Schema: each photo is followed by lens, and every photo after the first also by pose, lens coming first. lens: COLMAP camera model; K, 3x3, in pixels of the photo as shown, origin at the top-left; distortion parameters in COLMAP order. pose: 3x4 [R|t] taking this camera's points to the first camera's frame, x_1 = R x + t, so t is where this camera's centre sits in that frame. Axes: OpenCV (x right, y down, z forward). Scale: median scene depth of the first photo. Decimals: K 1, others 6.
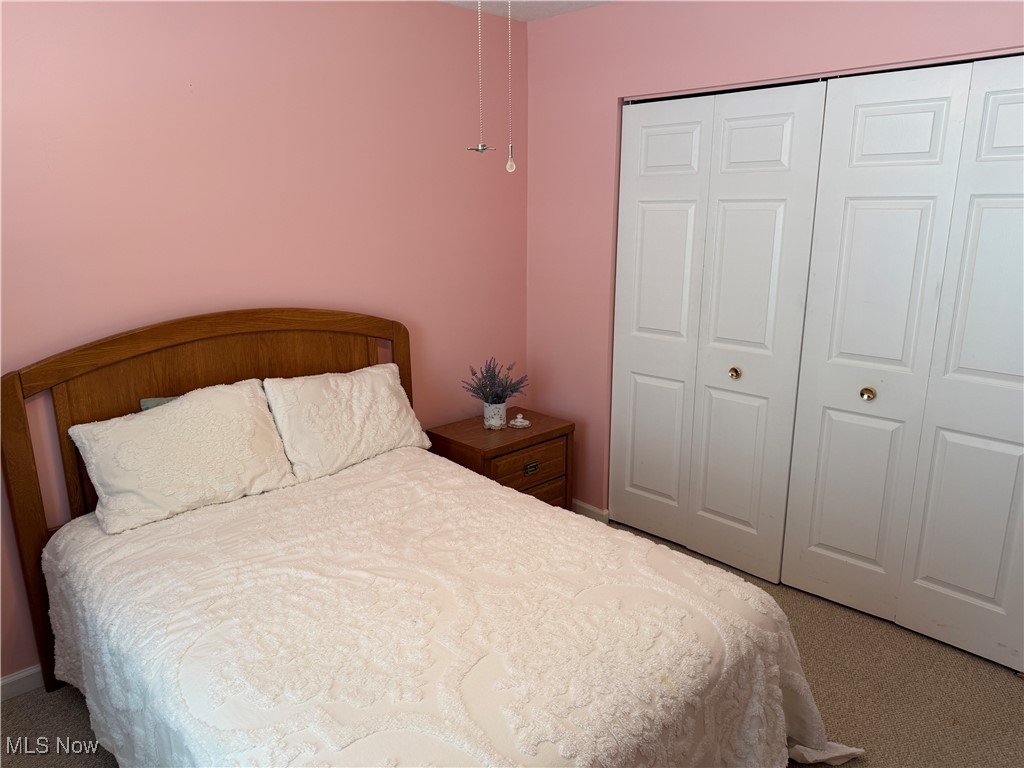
lens RADIAL K [[718.7, 0, 512.0], [0, 718.7, 384.0], [0, 0, 1]] dist [-0.002032, -0.001776]
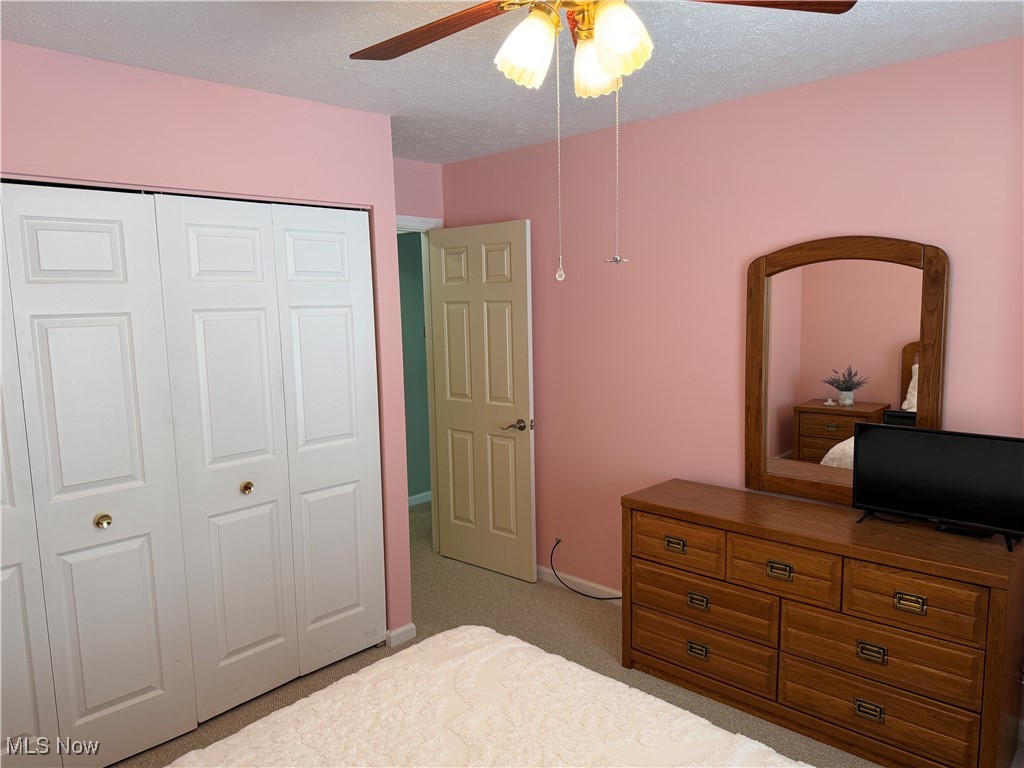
lens RADIAL K [[728.0, 0, 513.3], [0, 728.0, 409.3], [0, 0, 1]] dist [0.035307, -0.000555]
pose [[-0.036246, -0.129985, 0.990853, -0.586162], [0.281368, 0.950067, 0.134927, -0.132224], [-0.958915, 0.283685, 0.002137, 0.574983]]
